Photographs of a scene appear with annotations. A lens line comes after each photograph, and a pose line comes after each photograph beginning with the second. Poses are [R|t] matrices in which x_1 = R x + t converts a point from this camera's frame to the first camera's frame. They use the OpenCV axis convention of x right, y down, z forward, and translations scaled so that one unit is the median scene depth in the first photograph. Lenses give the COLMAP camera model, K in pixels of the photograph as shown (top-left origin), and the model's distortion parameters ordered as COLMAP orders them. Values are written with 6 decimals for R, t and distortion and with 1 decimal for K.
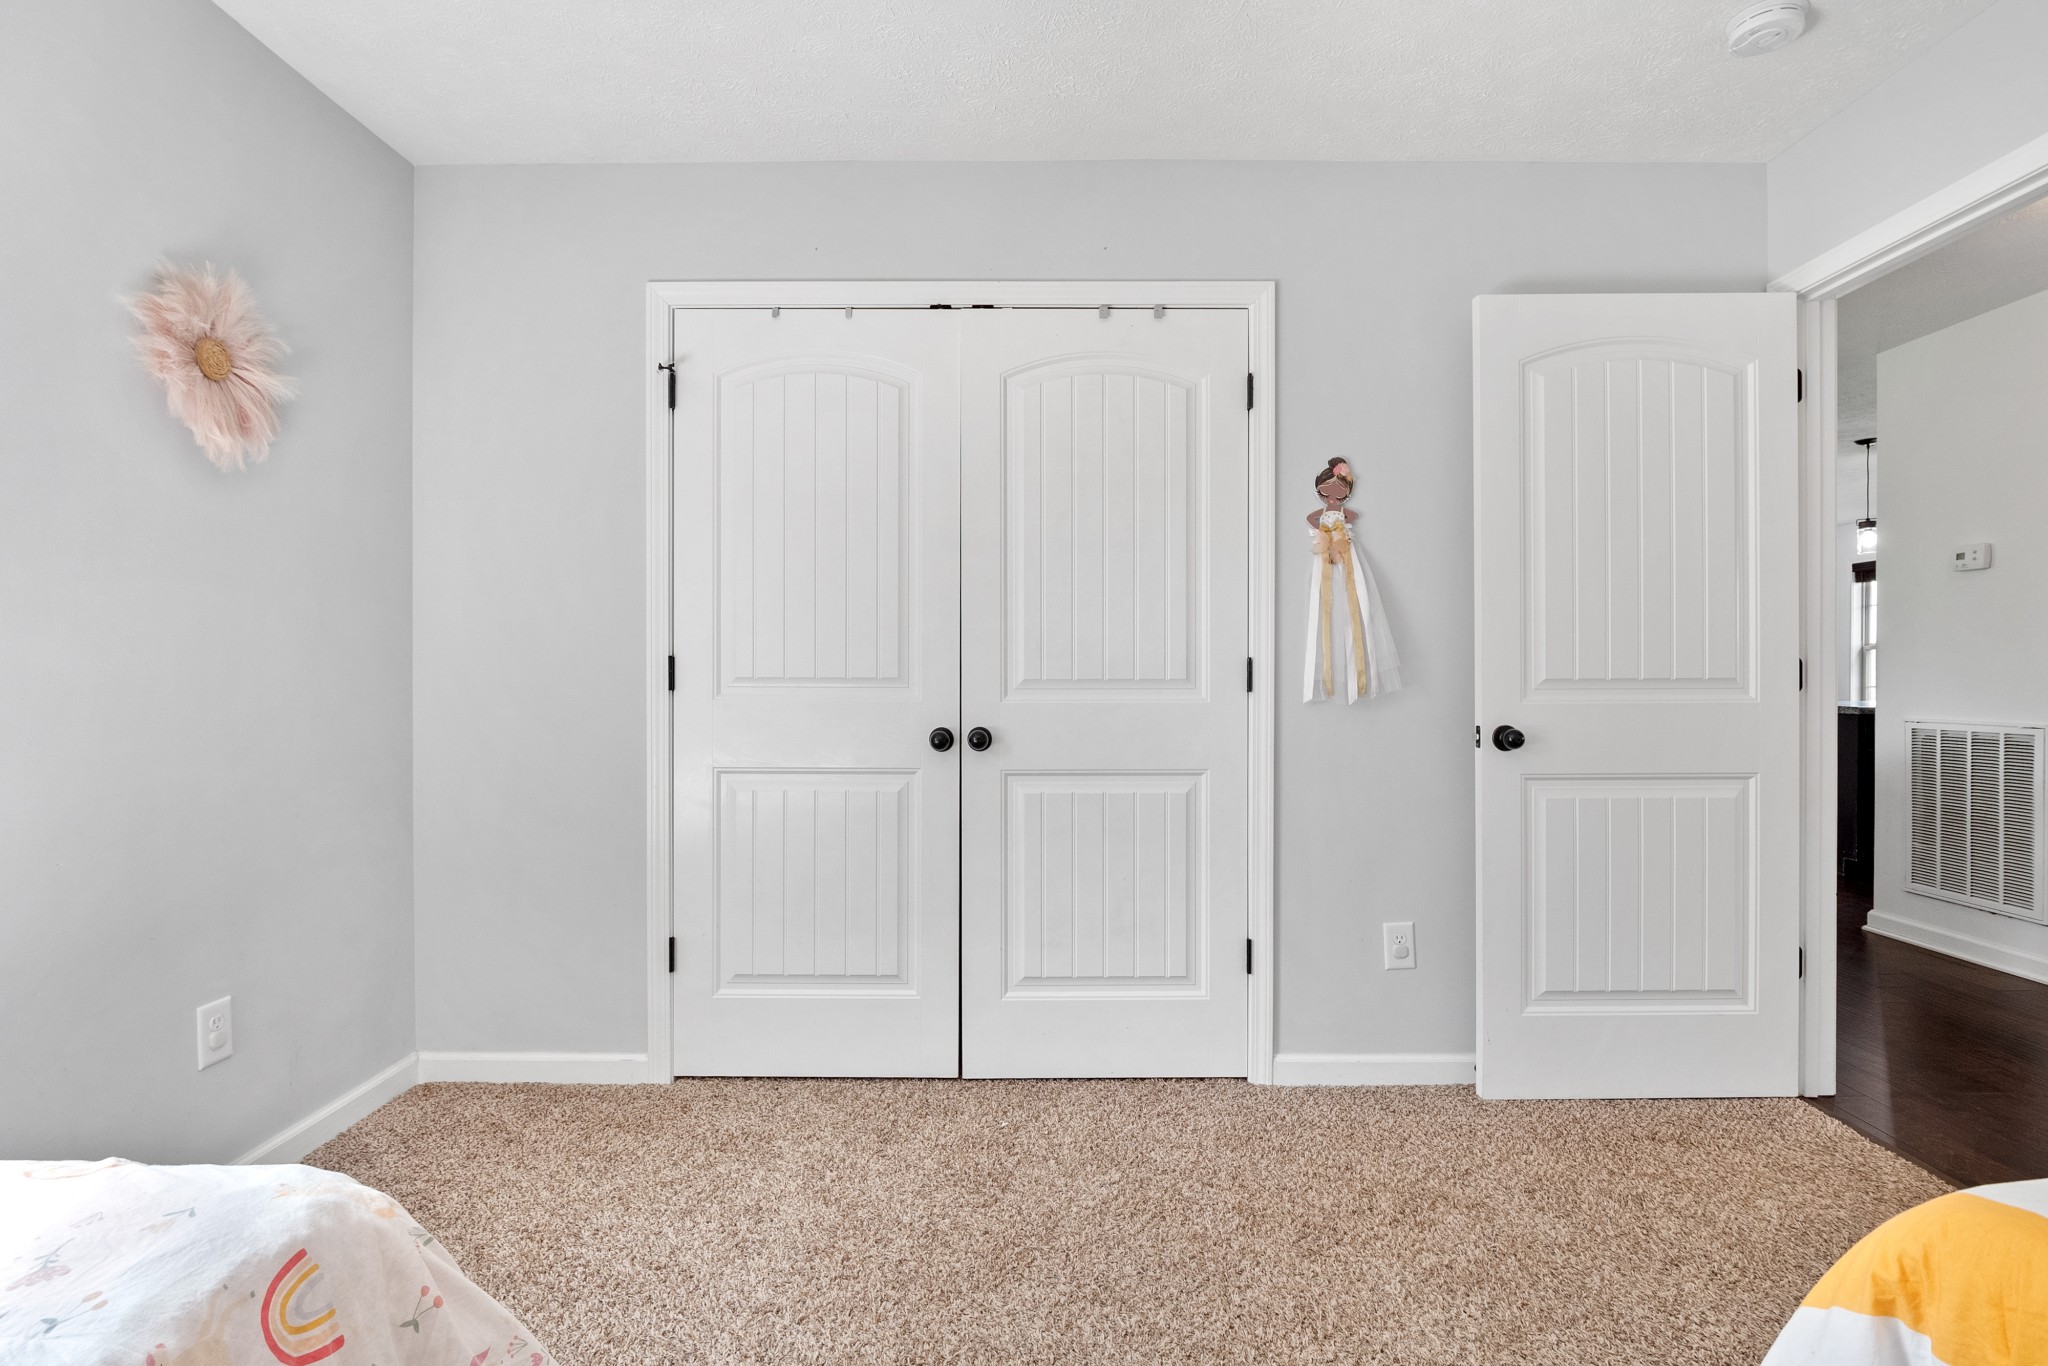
lens RADIAL K [[976.8, 0, 1018.8], [0, 976.8, 682.2], [0, 0, 1]] dist [-0.009408, -0.000370]
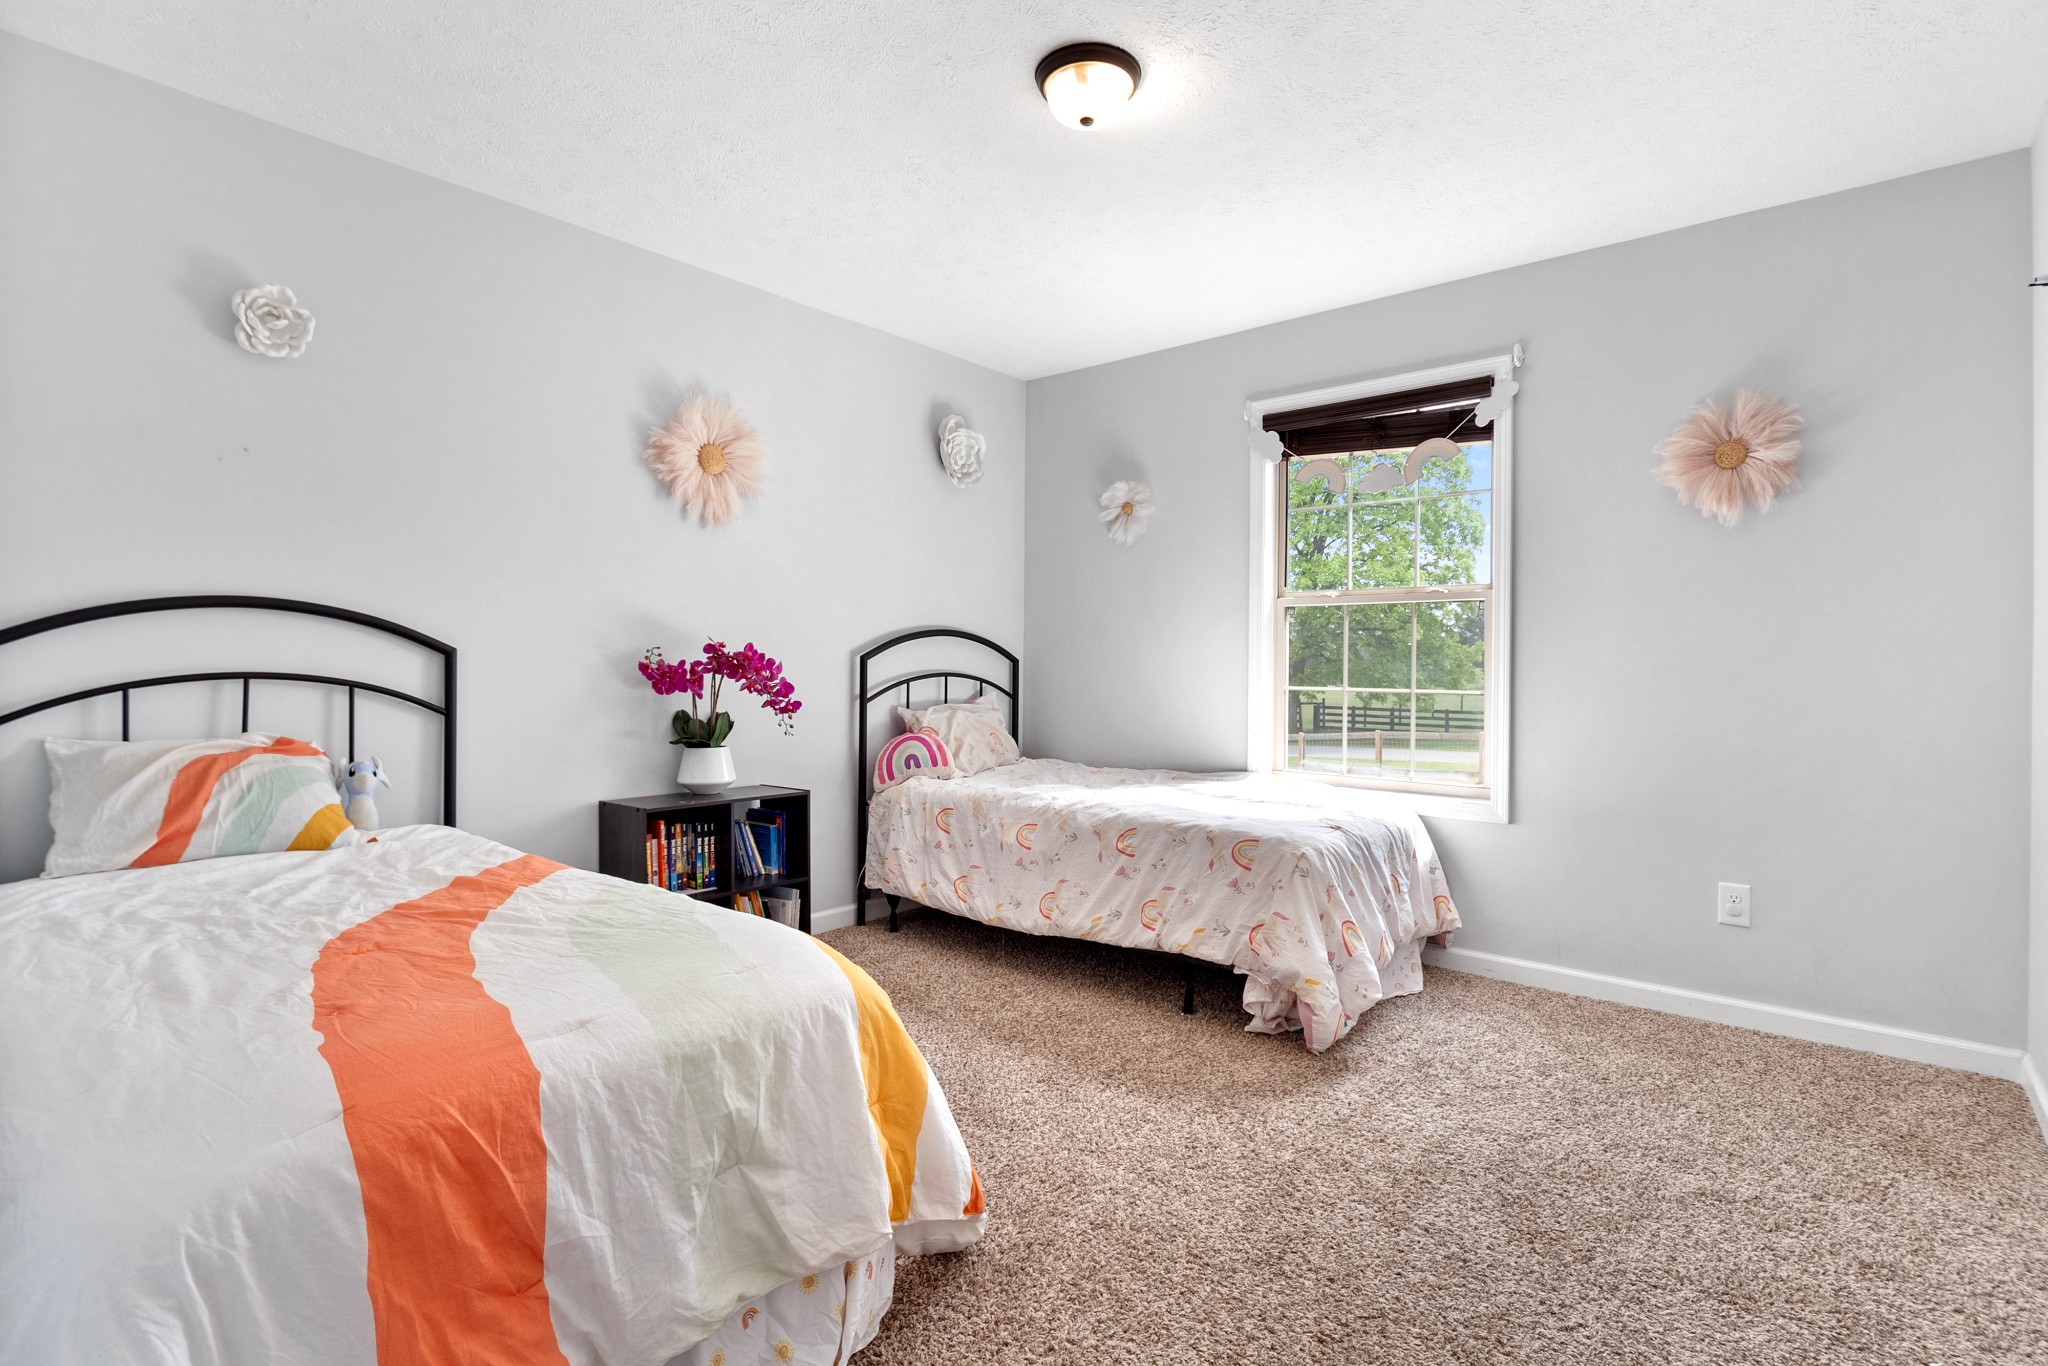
lens RADIAL K [[976.8, 0, 1025.1], [0, 976.8, 676.2], [0, 0, 1]] dist [-0.009408, -0.000370]
pose [[-0.665798, -0.002716, -0.746127, 0.990727], [-0.009936, 0.999937, 0.005226, 0.013326], [0.746066, 0.010893, -0.665783, 1.150610]]
